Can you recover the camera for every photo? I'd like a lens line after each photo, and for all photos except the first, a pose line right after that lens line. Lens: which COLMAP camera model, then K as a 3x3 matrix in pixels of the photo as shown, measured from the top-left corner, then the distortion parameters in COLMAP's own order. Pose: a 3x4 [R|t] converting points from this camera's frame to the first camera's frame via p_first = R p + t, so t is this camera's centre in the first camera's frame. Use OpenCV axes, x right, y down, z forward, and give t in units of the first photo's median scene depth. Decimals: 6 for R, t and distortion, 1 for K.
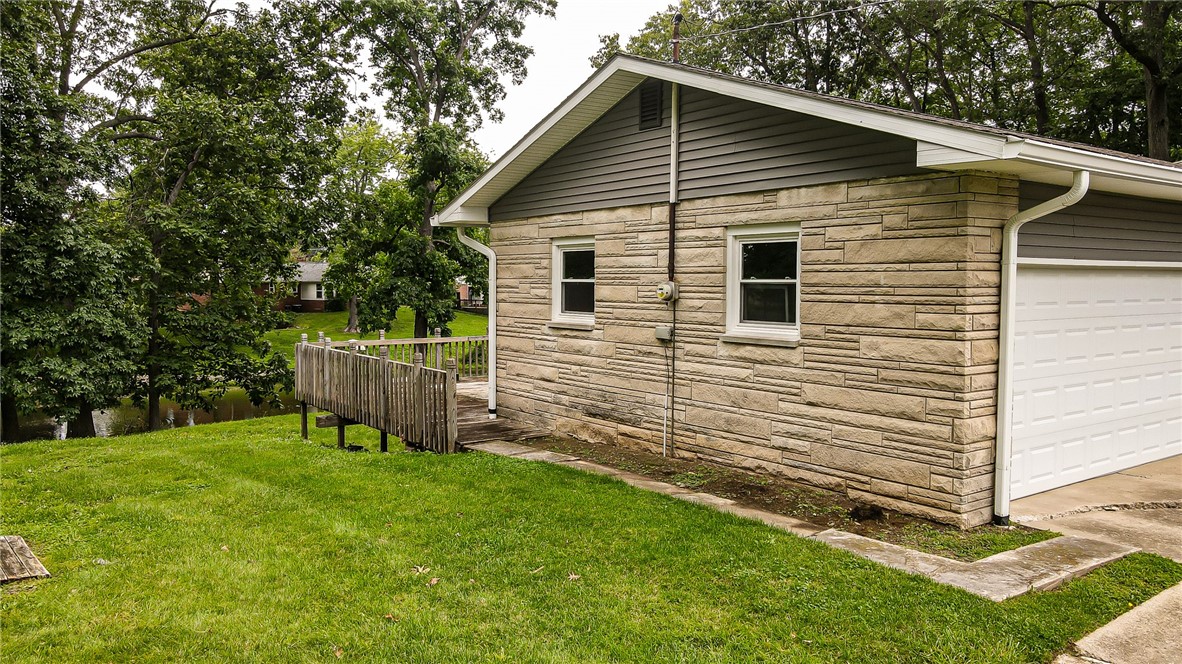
lens RADIAL K [[880.1, 0, 591.0], [0, 880.1, 332.0], [0, 0, 1]] dist [-0.036107, 0.000097]
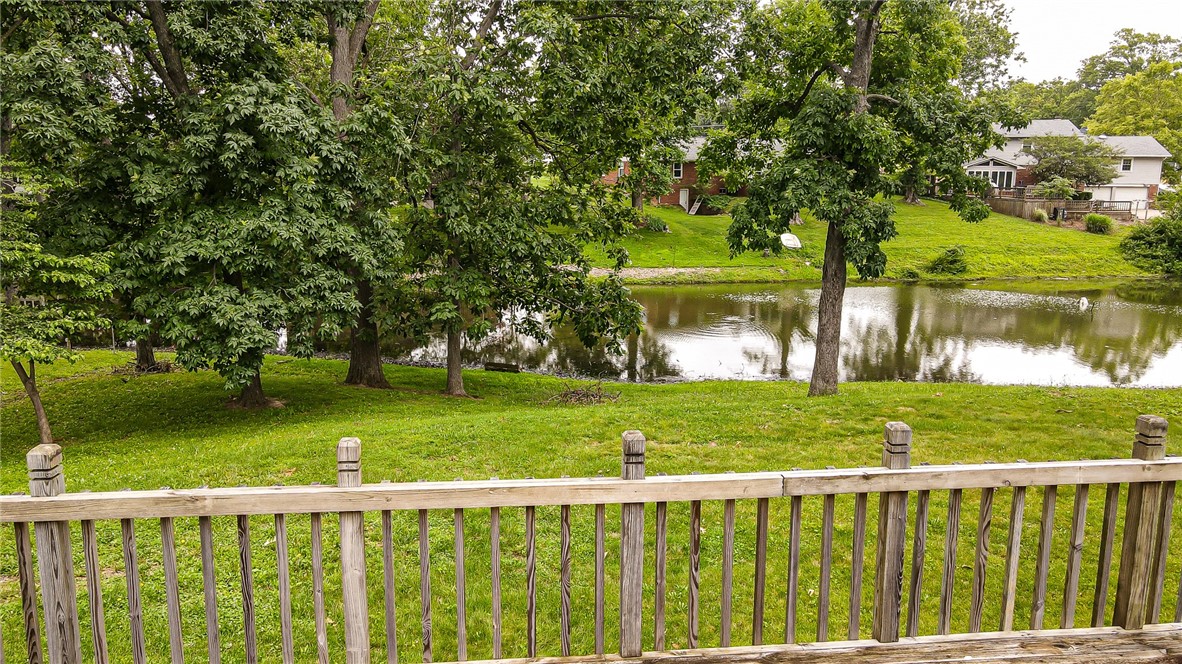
lens RADIAL K [[880.1, 0, 591.0], [0, 880.1, 332.0], [0, 0, 1]] dist [-0.036107, 0.000097]
pose [[0.864792, 0.098246, -0.492425, -0.052583], [-0.029642, 0.988950, 0.145254, -0.039082], [0.501254, -0.111018, 0.858149, 0.537861]]
